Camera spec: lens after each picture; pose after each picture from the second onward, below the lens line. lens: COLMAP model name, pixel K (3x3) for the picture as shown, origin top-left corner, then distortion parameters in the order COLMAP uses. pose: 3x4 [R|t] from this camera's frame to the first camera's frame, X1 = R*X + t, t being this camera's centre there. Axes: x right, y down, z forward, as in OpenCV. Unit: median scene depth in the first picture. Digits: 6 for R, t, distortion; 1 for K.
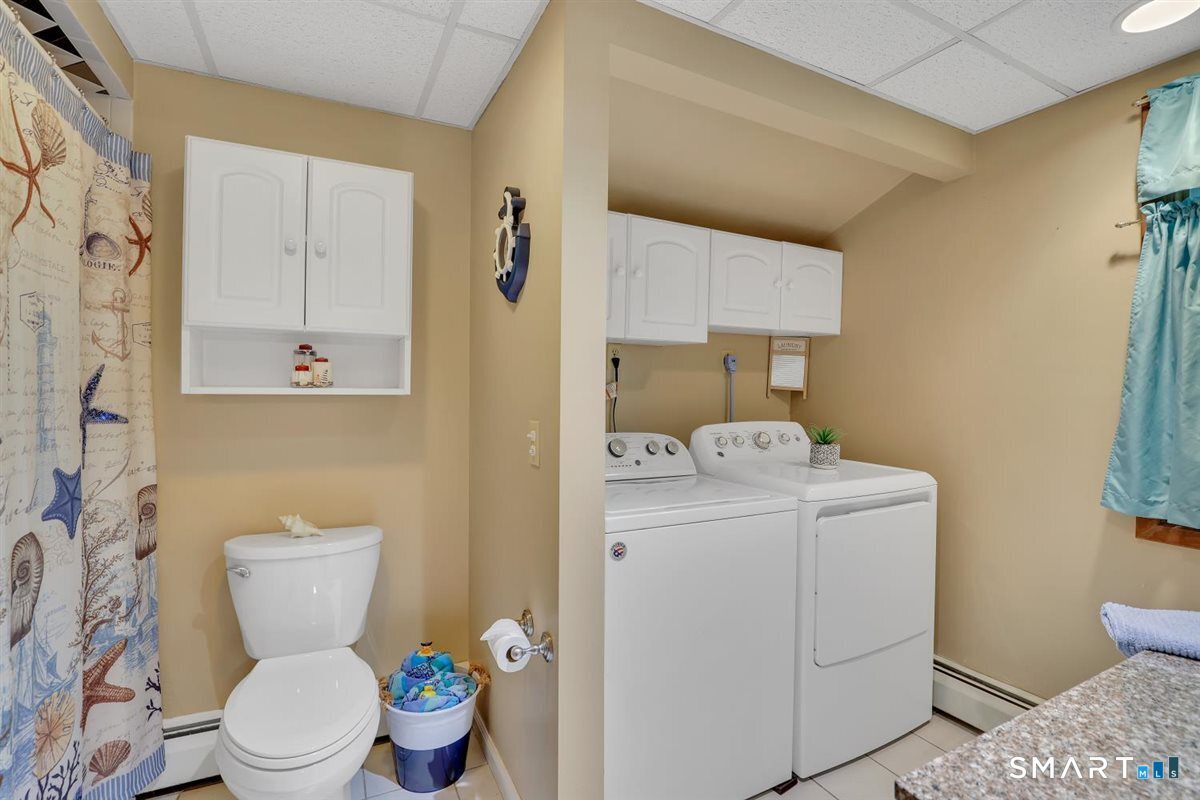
lens RADIAL K [[550.7, 0, 603.7], [0, 550.7, 395.2], [0, 0, 1]] dist [-0.031227, 0.005406]
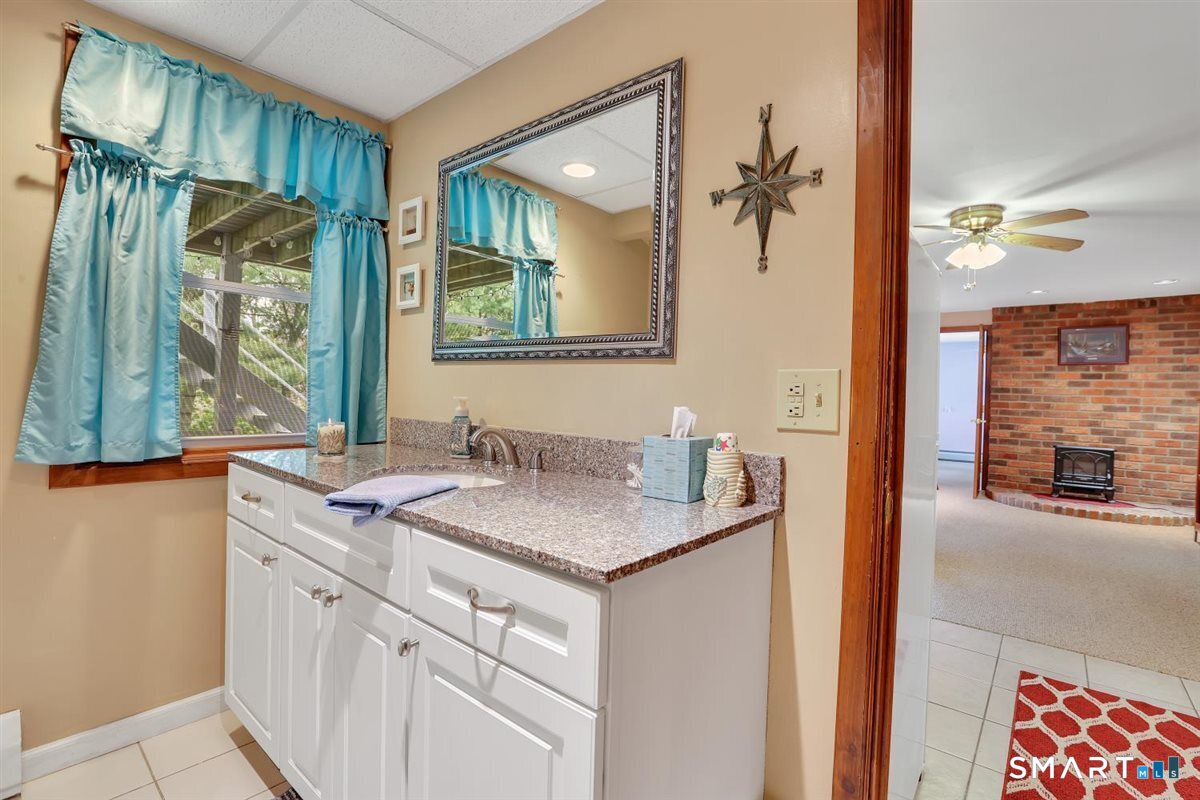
lens RADIAL K [[550.7, 0, 600.7], [0, 550.7, 400.3], [0, 0, 1]] dist [-0.031227, 0.005406]
pose [[-0.393500, -0.032479, 0.918751, -0.244885], [-0.025319, 0.999380, 0.024485, 0.063300], [-0.918976, -0.013627, -0.394079, 0.482650]]
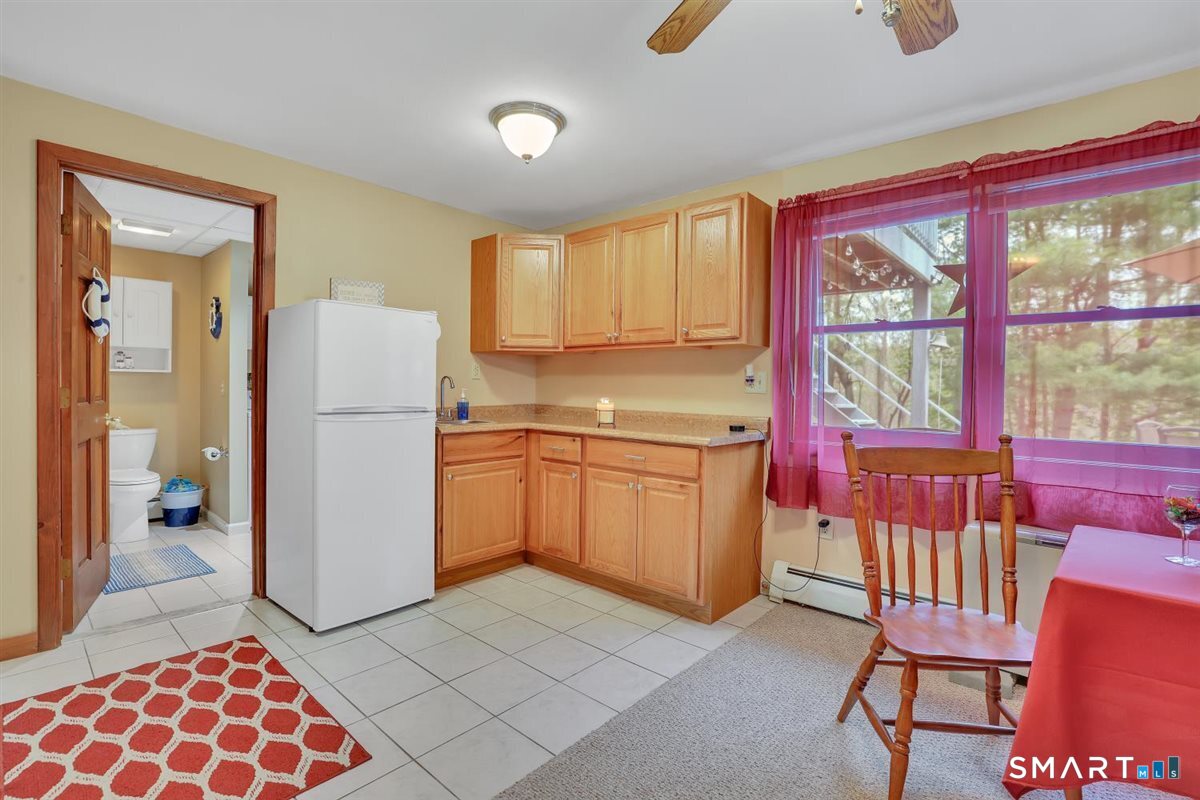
lens RADIAL K [[550.7, 0, 606.1], [0, 550.7, 394.5], [0, 0, 1]] dist [-0.031227, 0.005406]
pose [[0.931337, -0.000622, 0.364157, 0.772168], [-0.004135, 0.999916, 0.012284, 0.080345], [-0.364134, -0.012946, 0.931257, -2.618008]]
